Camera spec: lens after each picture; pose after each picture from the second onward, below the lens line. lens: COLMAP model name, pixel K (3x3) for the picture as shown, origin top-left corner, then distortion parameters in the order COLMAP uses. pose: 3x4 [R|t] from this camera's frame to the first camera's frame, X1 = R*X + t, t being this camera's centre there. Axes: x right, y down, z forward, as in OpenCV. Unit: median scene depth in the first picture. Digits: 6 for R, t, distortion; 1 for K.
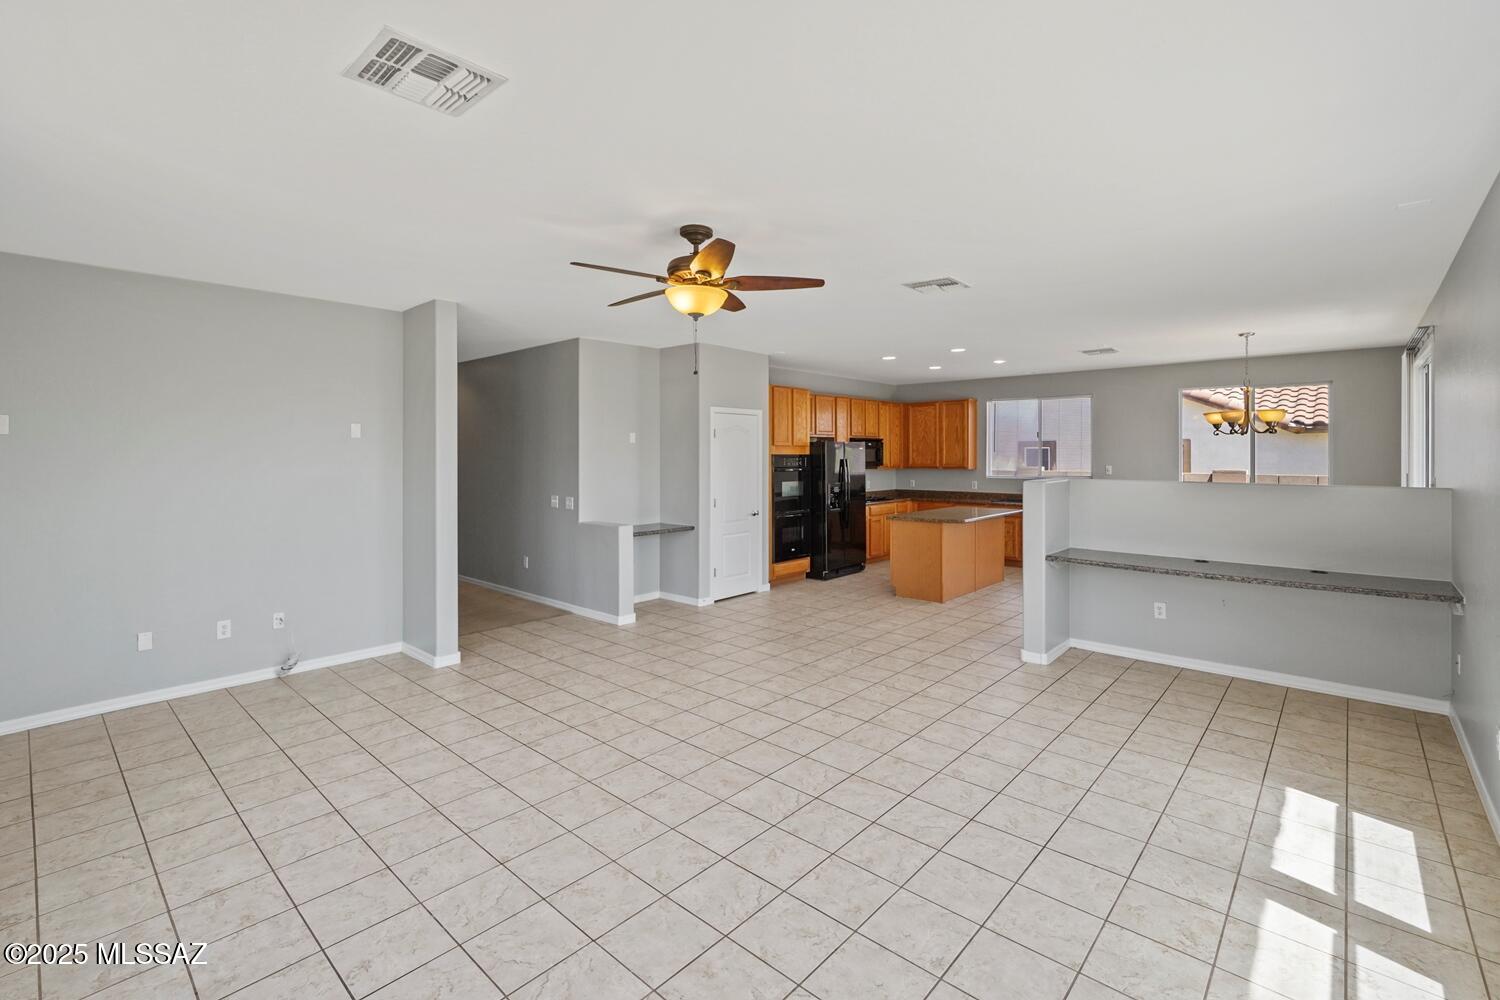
lens RADIAL K [[665.5, 0, 748.2], [0, 665.5, 501.8], [0, 0, 1]] dist [0.012621, 0.000133]
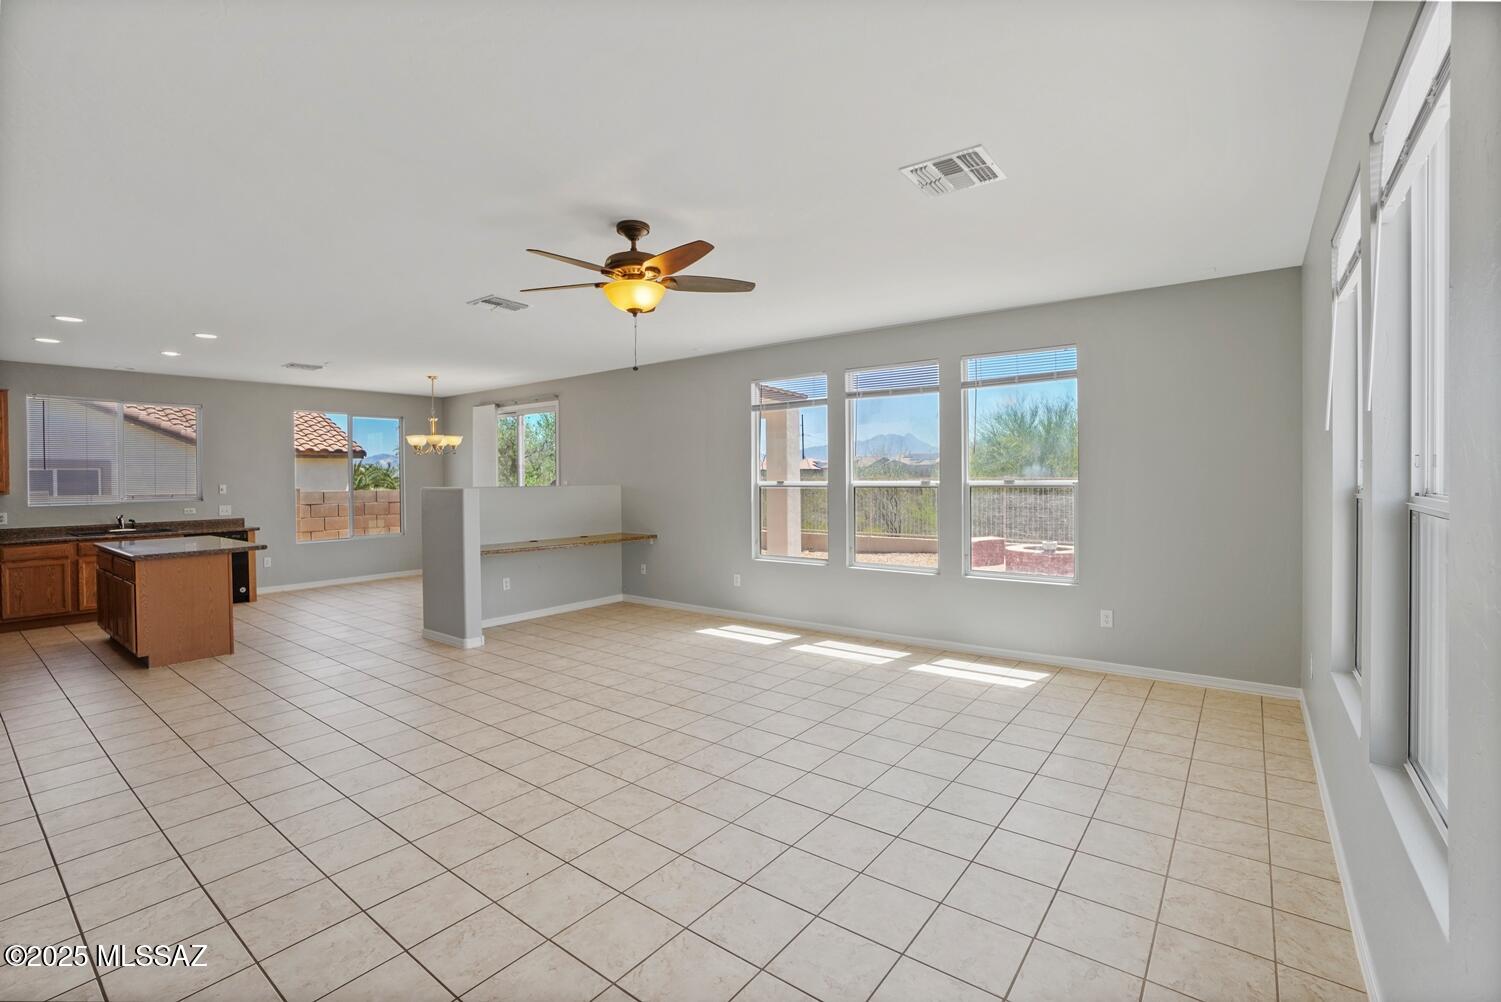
lens RADIAL K [[666.0, 0, 743.1], [0, 666.0, 490.4], [0, 0, 1]] dist [0.012621, 0.000133]
pose [[-0.070421, -0.010848, 0.997458, -0.928109], [0.080164, 0.996645, 0.016499, -0.010101], [-0.994291, 0.081122, -0.069315, 0.759514]]
